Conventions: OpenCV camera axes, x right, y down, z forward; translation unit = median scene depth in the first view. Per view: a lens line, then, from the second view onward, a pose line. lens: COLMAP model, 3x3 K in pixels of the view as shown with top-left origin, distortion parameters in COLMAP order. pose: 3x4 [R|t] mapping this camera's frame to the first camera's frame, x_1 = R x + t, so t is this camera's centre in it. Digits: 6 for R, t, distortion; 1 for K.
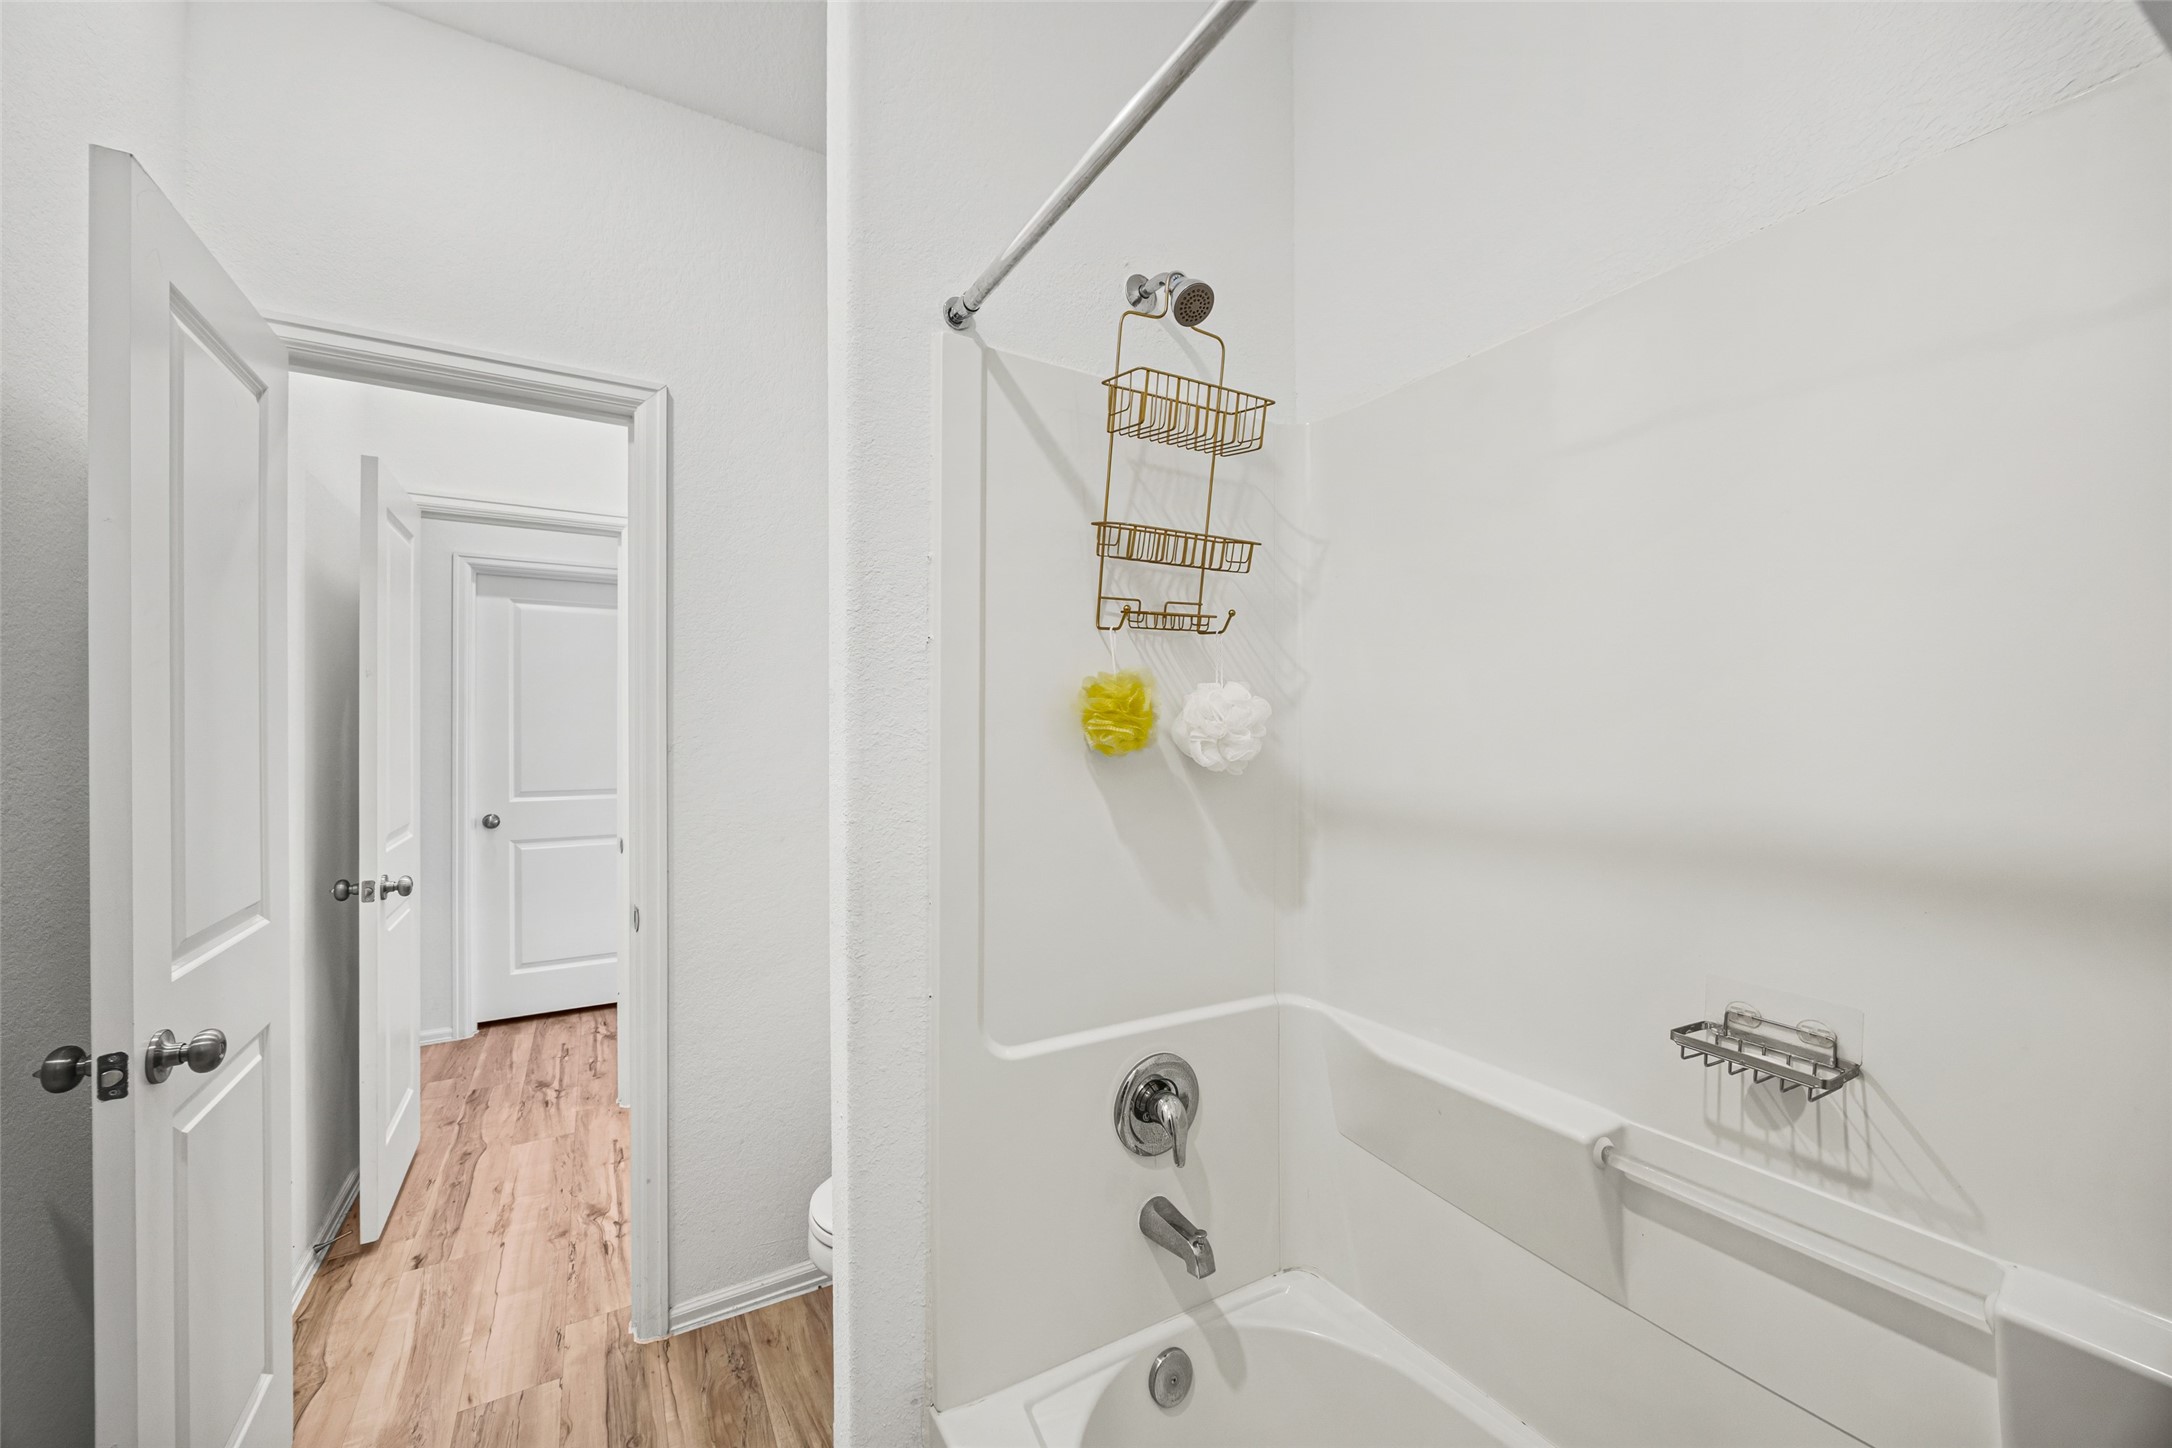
lens RADIAL K [[832.1, 0, 1099.1], [0, 832.1, 726.7], [0, 0, 1]] dist [0.003558, -0.000186]
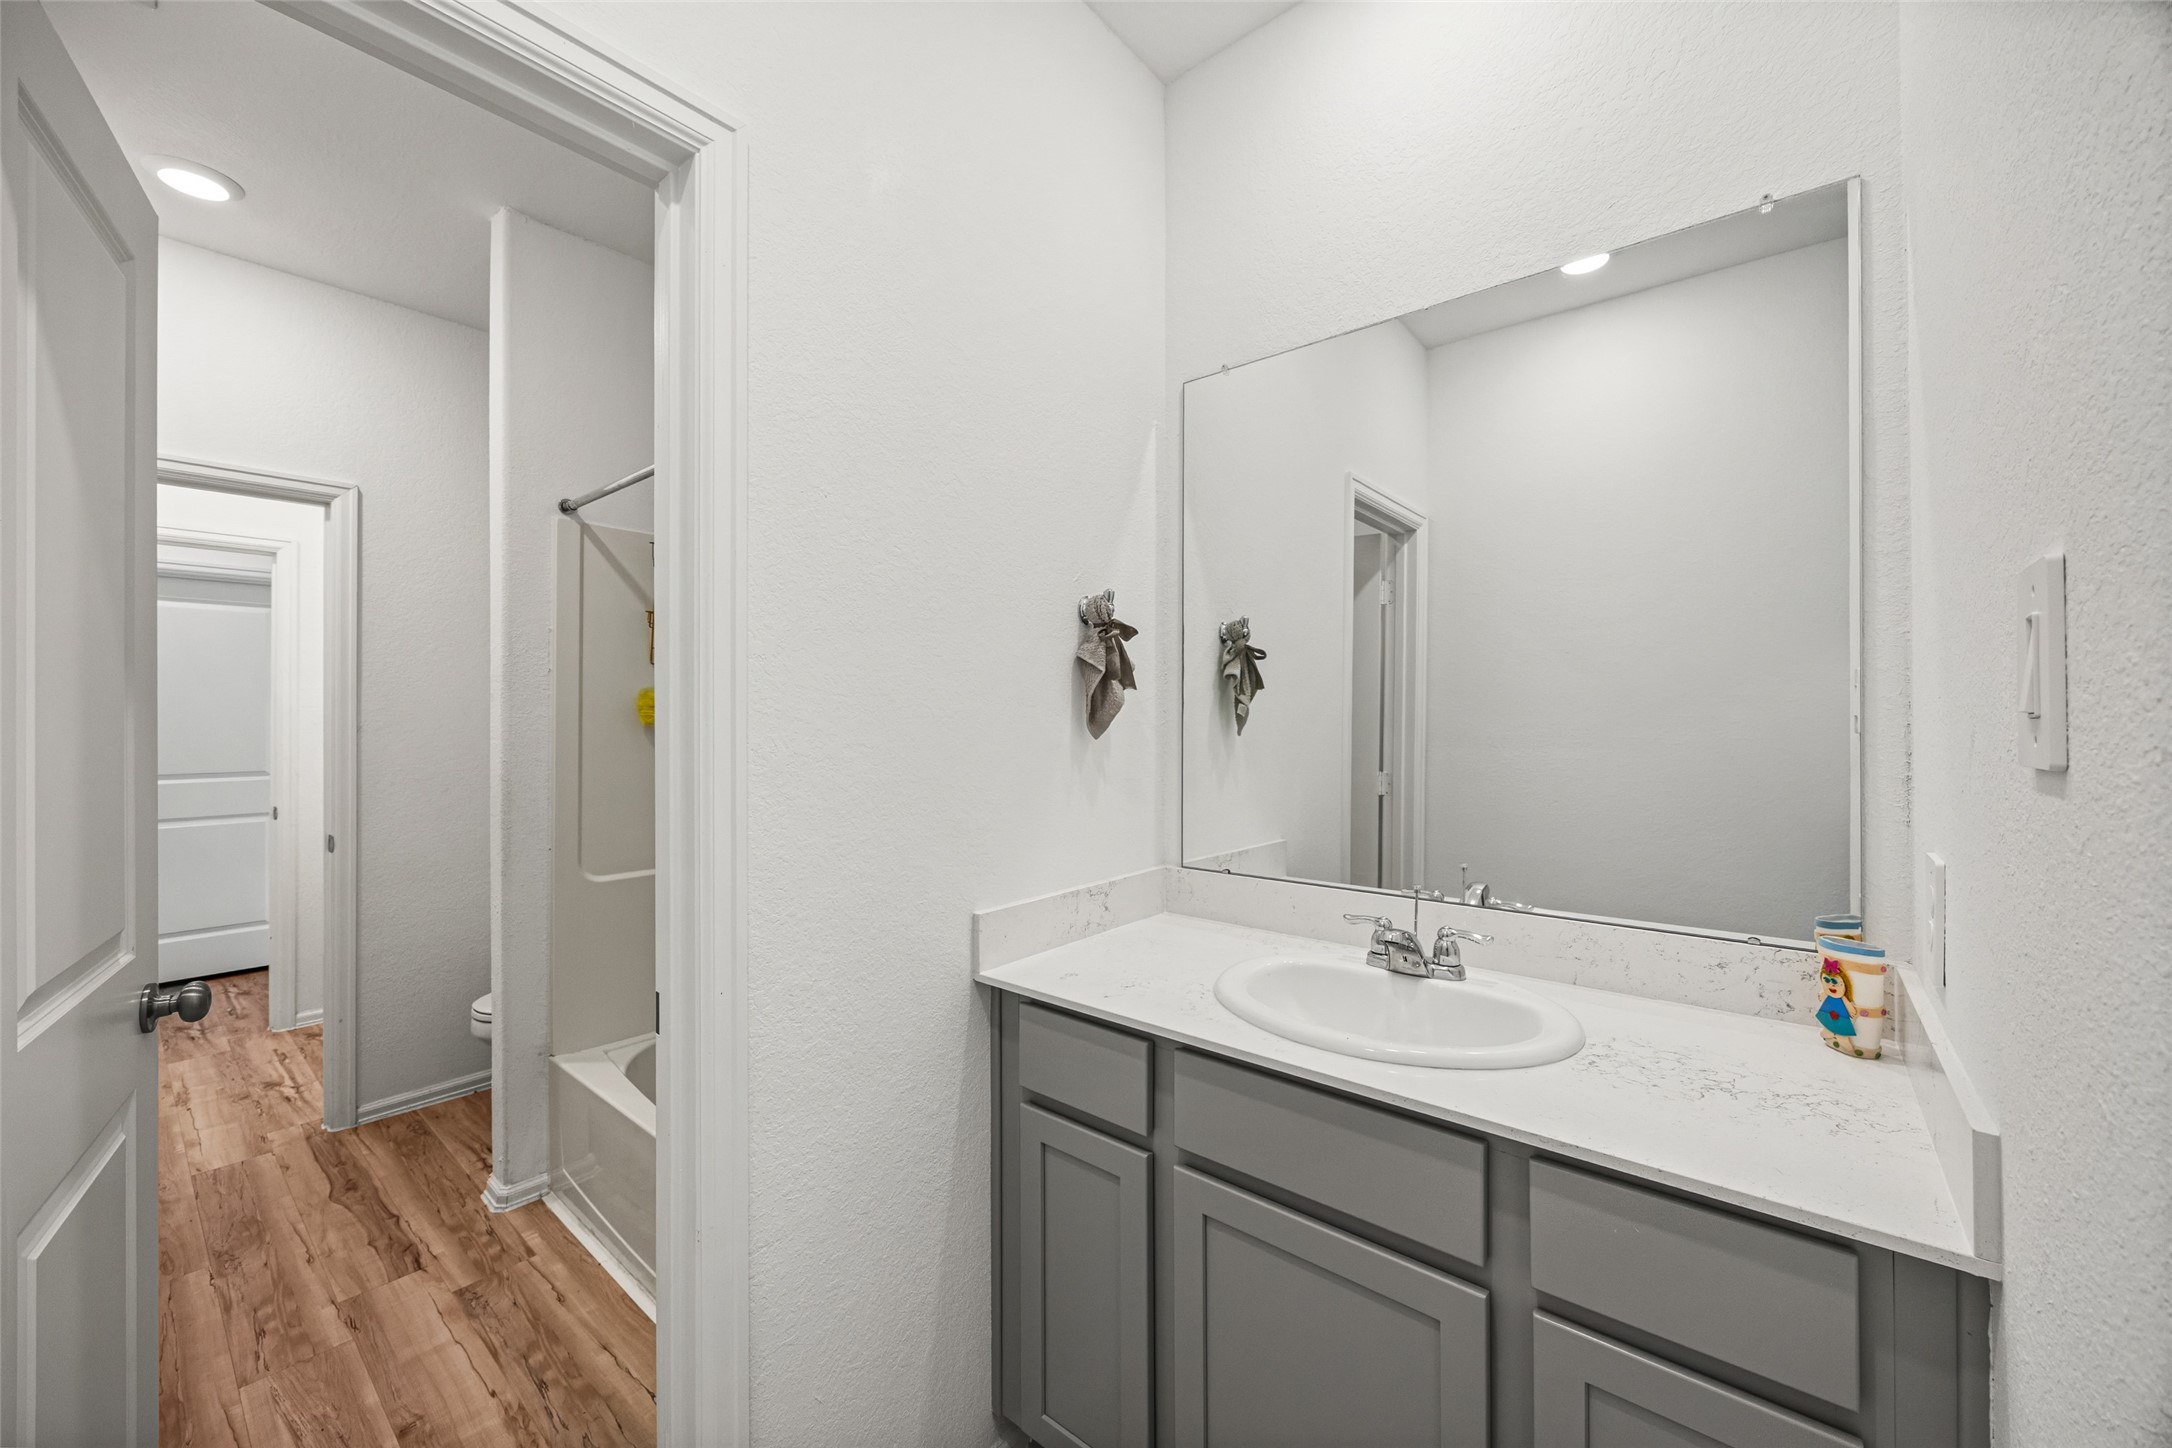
lens RADIAL K [[832.1, 0, 1078.9], [0, 832.1, 716.7], [0, 0, 1]] dist [0.003558, -0.000186]
pose [[0.949142, 0.001995, 0.314841, 0.234249], [-0.002162, 0.999998, 0.000180, 0.002642], [-0.314840, -0.000851, 0.949144, -0.814904]]
